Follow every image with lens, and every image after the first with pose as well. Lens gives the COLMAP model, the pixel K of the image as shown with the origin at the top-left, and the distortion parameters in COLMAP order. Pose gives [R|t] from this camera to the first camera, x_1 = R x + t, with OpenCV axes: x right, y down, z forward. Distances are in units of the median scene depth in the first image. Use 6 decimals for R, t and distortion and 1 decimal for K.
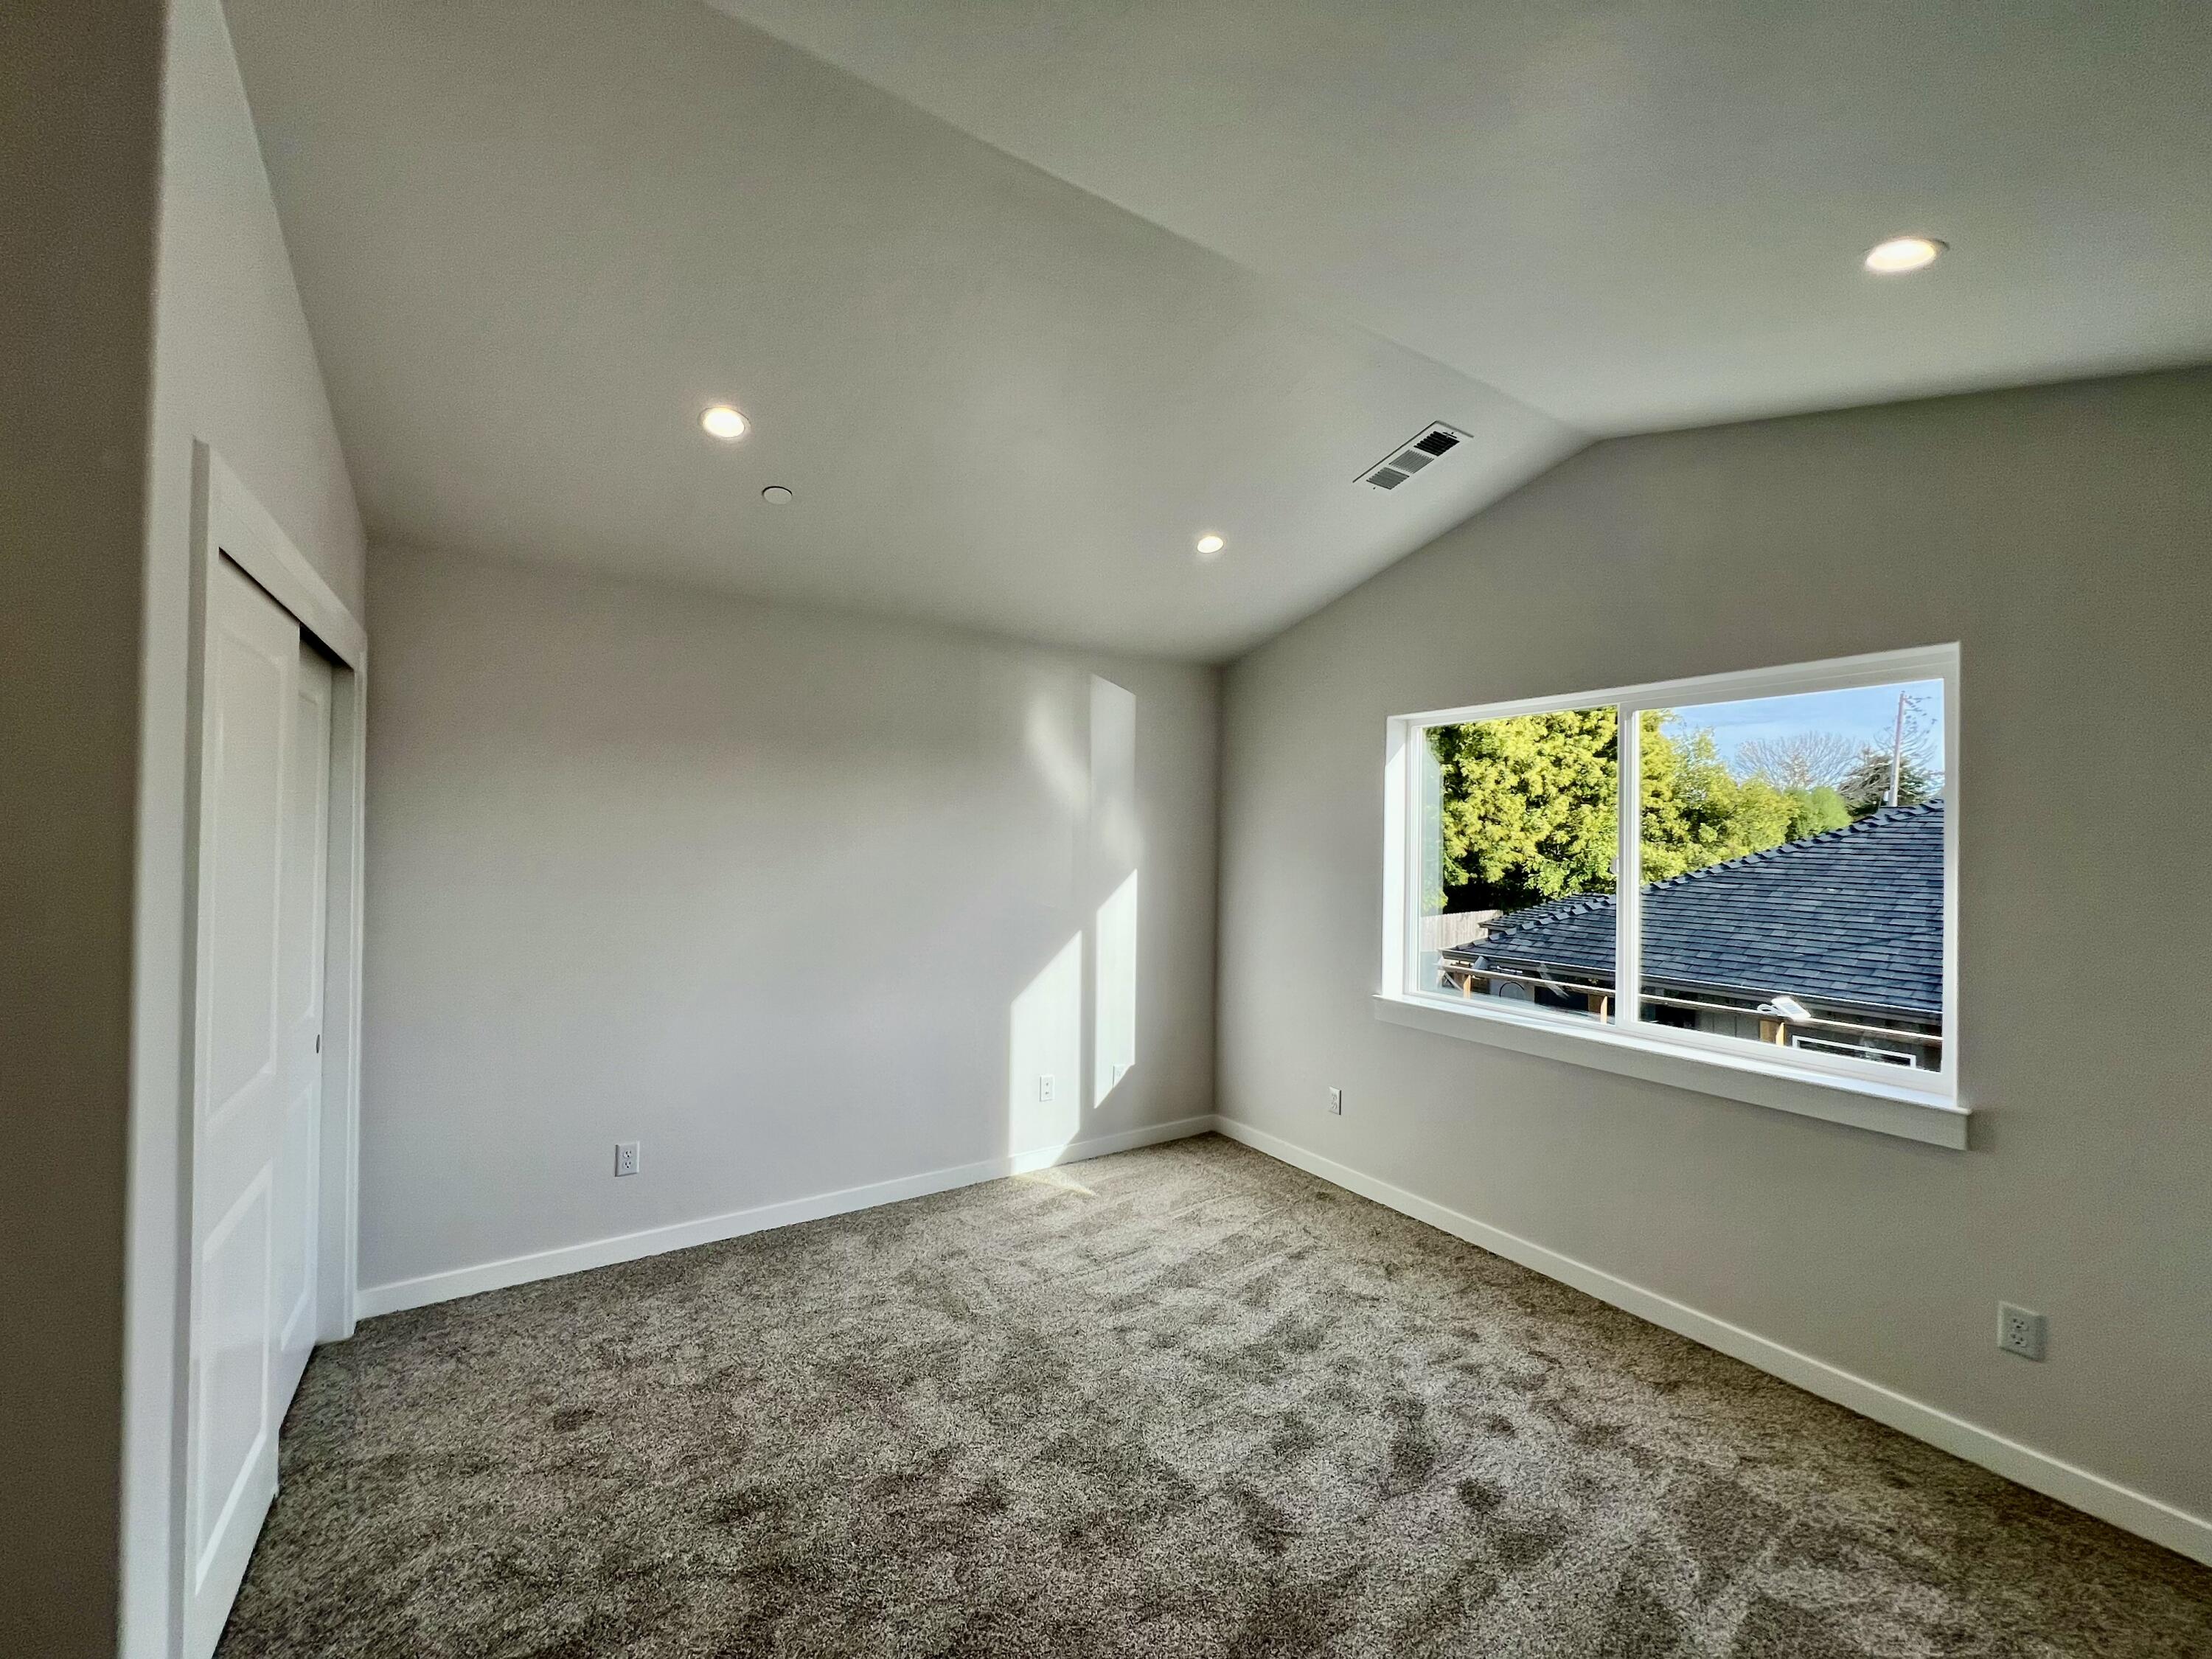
lens RADIAL K [[885.1, 0, 1107.4], [0, 885.1, 827.8], [0, 0, 1]] dist [-0.002144, 0.000441]
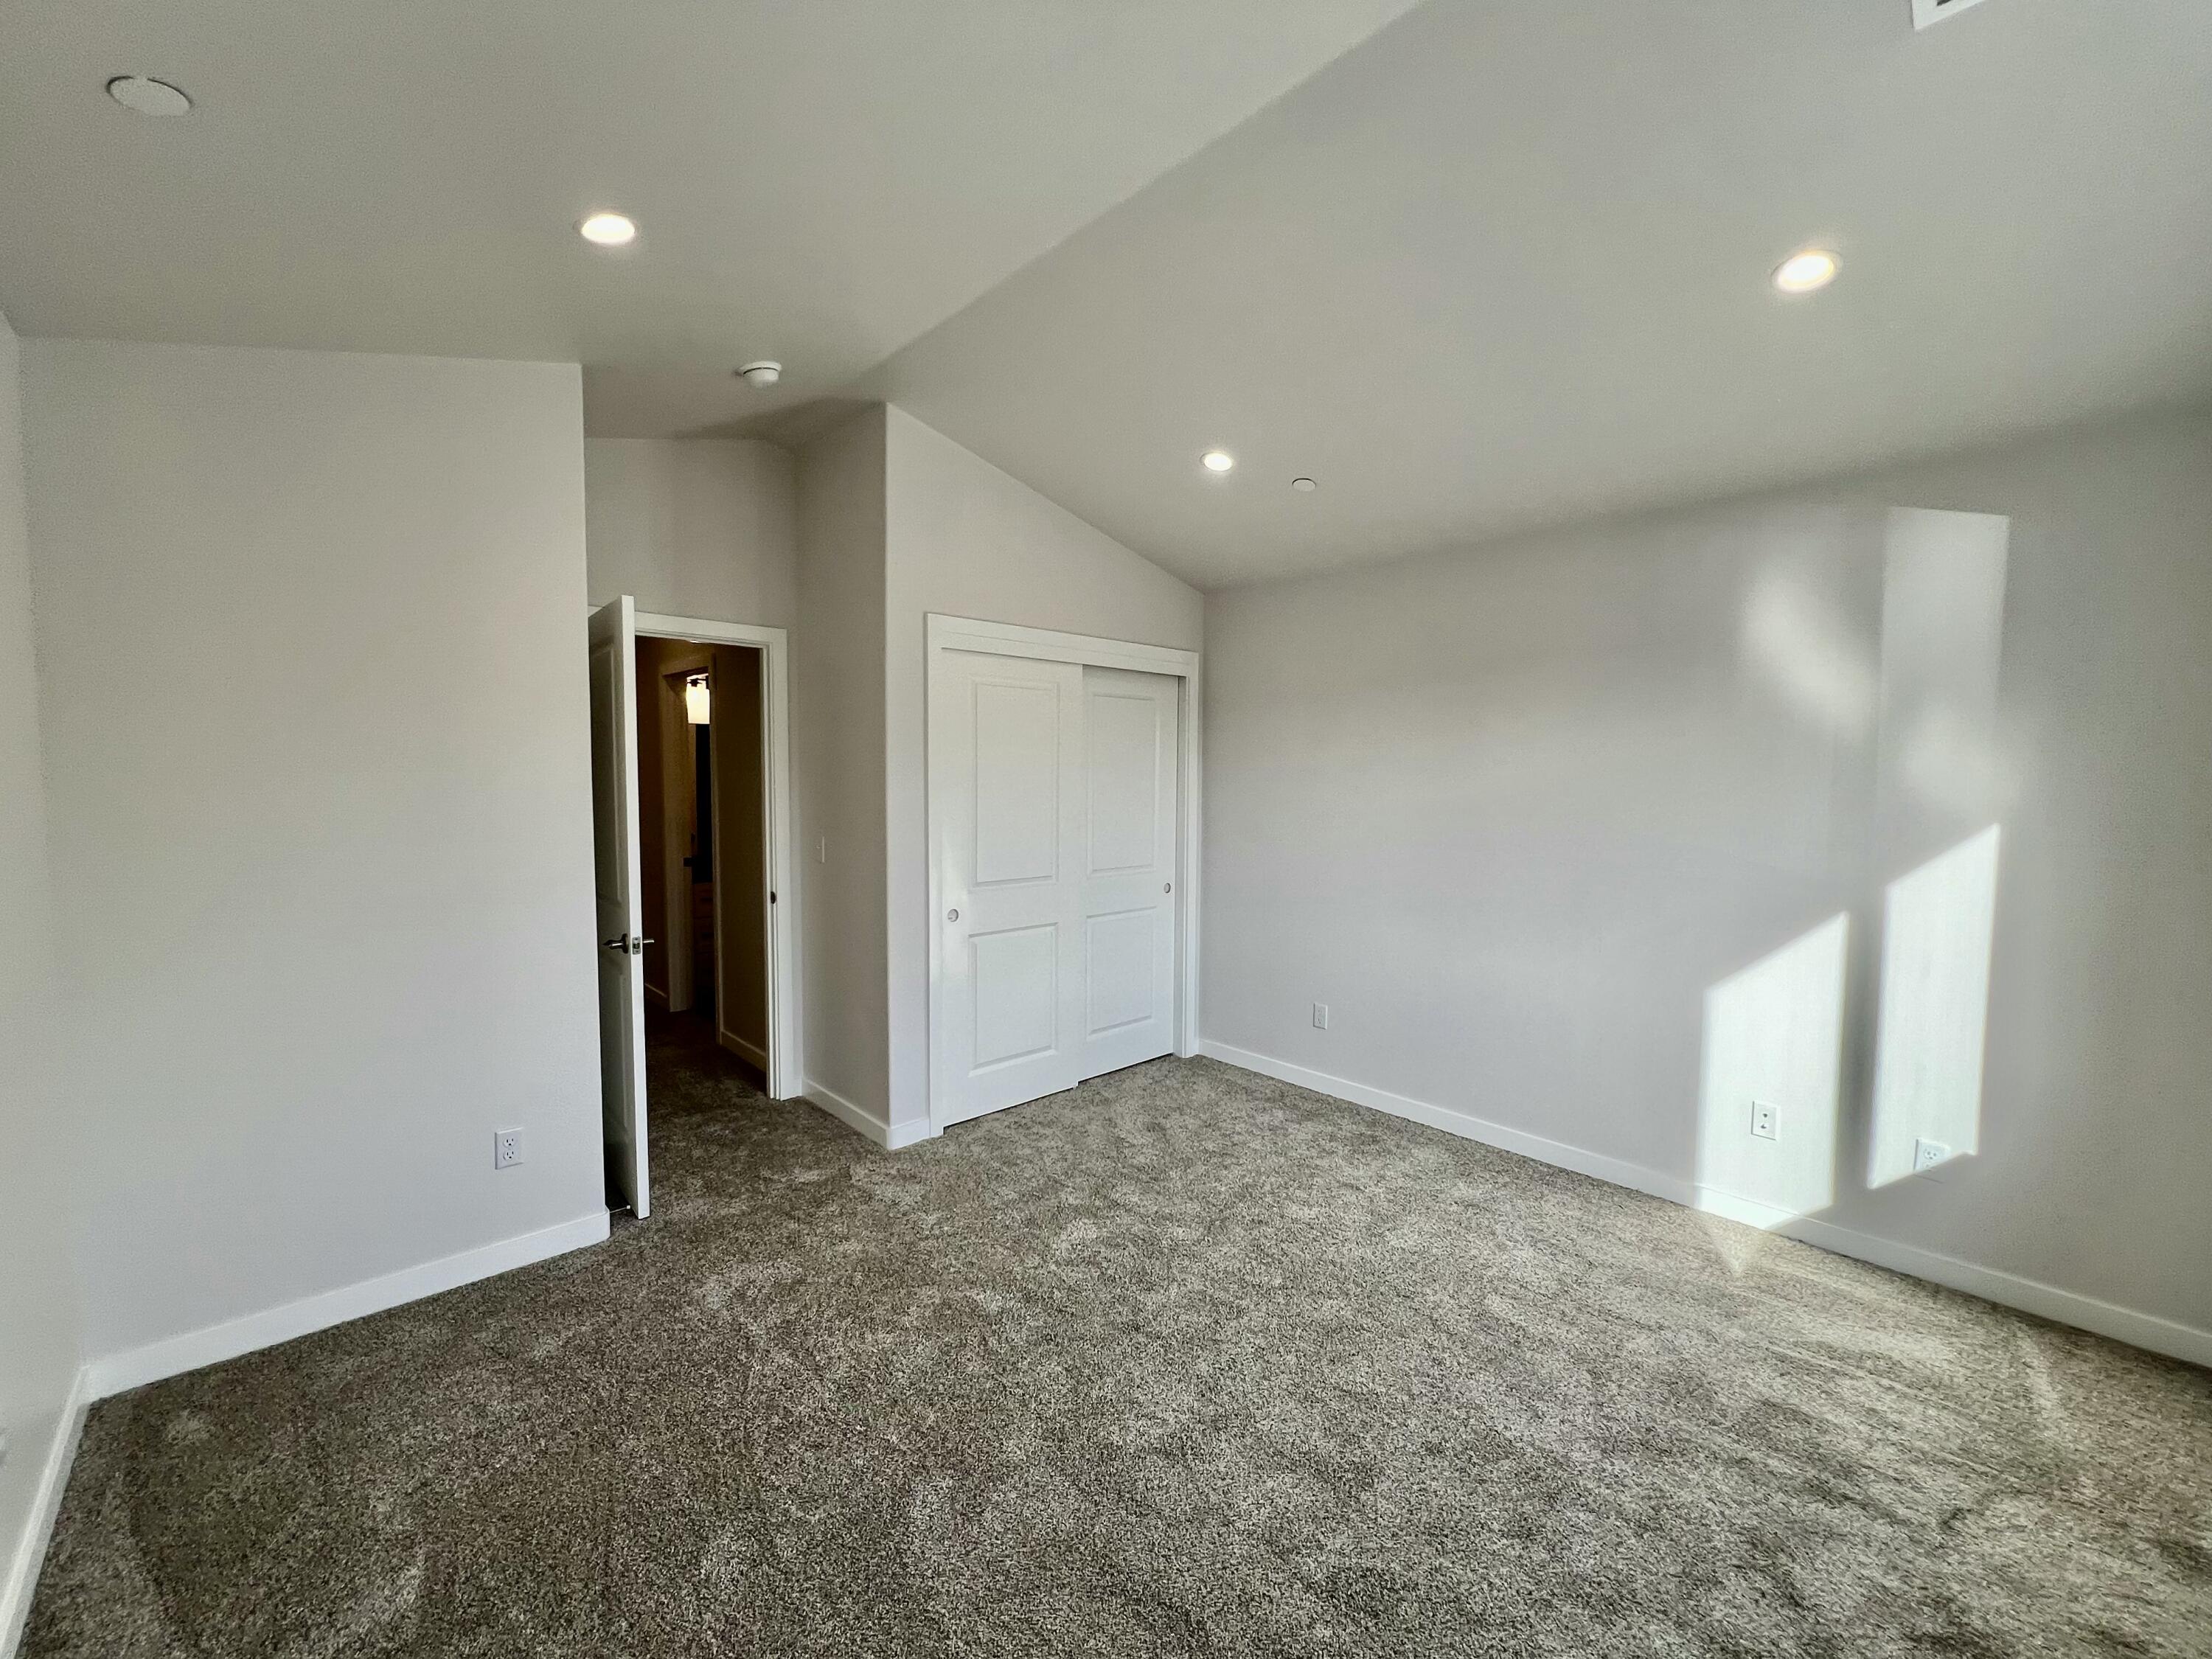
lens RADIAL K [[885.1, 0, 1094.5], [0, 885.1, 831.6], [0, 0, 1]] dist [-0.002144, 0.000441]
pose [[0.164884, 0.055406, -0.984755, 0.578804], [0.009564, 0.998284, 0.057769, 0.015819], [0.986267, -0.018944, 0.164072, 0.381465]]
